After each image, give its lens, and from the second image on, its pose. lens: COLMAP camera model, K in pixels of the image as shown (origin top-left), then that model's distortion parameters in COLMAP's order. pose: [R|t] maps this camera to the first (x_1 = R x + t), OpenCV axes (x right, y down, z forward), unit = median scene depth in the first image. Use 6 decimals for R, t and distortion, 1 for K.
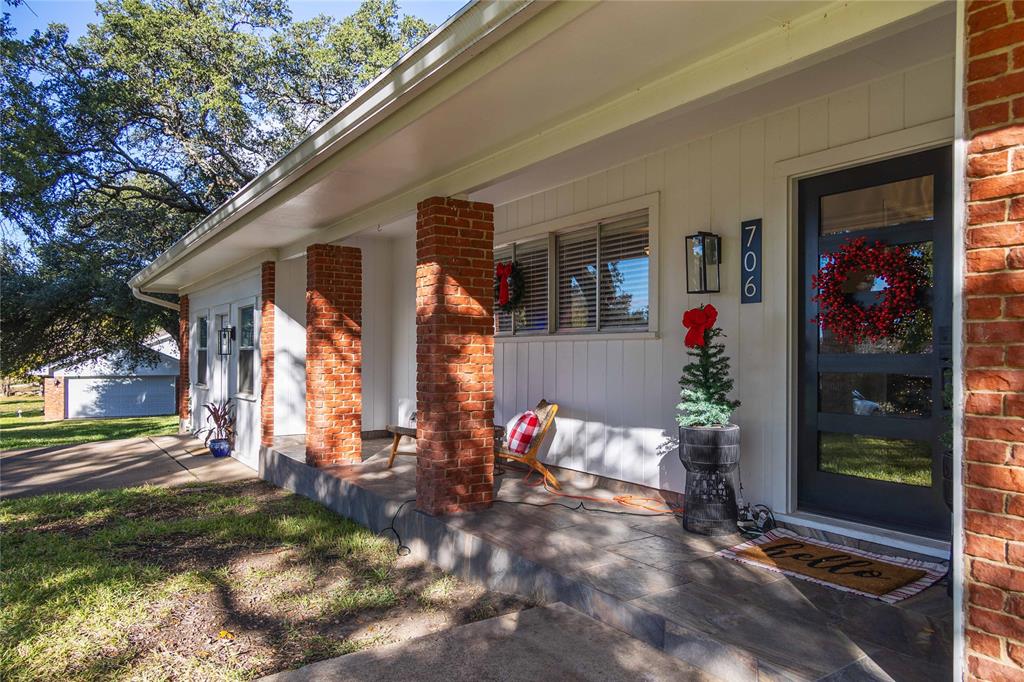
lens RADIAL K [[691.5, 0, 509.1], [0, 691.5, 346.7], [0, 0, 1]] dist [0.041203, 0.000752]
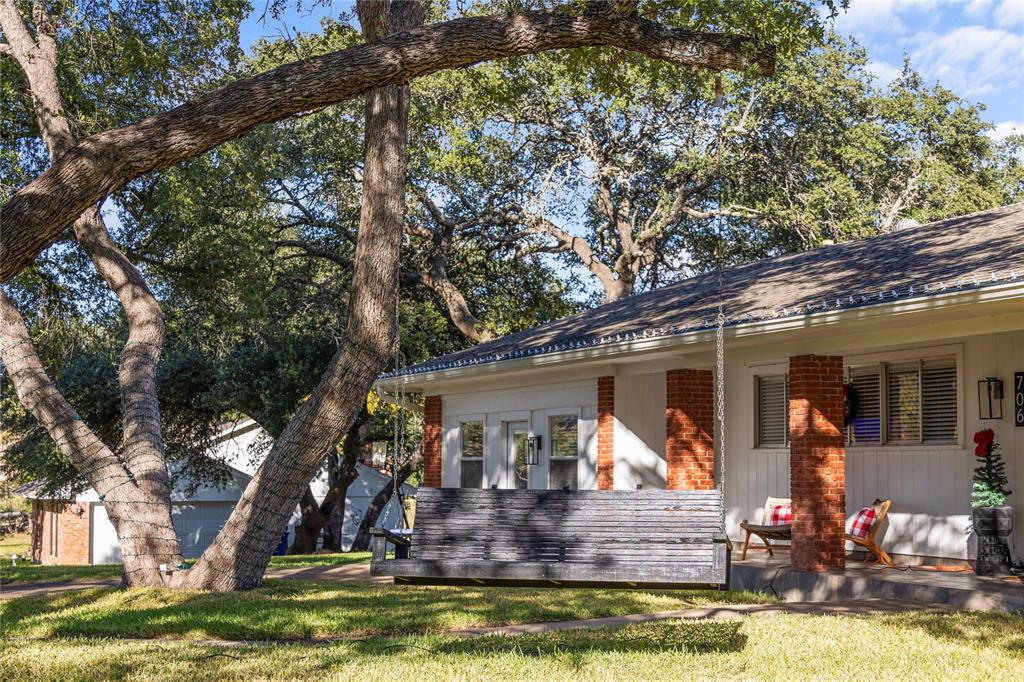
lens RADIAL K [[1536.6, 0, 514.3], [0, 1536.6, 345.7], [0, 0, 1]] dist [-0.029558, 0.000000]
pose [[0.987628, -0.013225, -0.156258, -0.187993], [0.002306, 0.997555, -0.069855, -0.007146], [0.156799, 0.068630, 0.985243, -2.126341]]
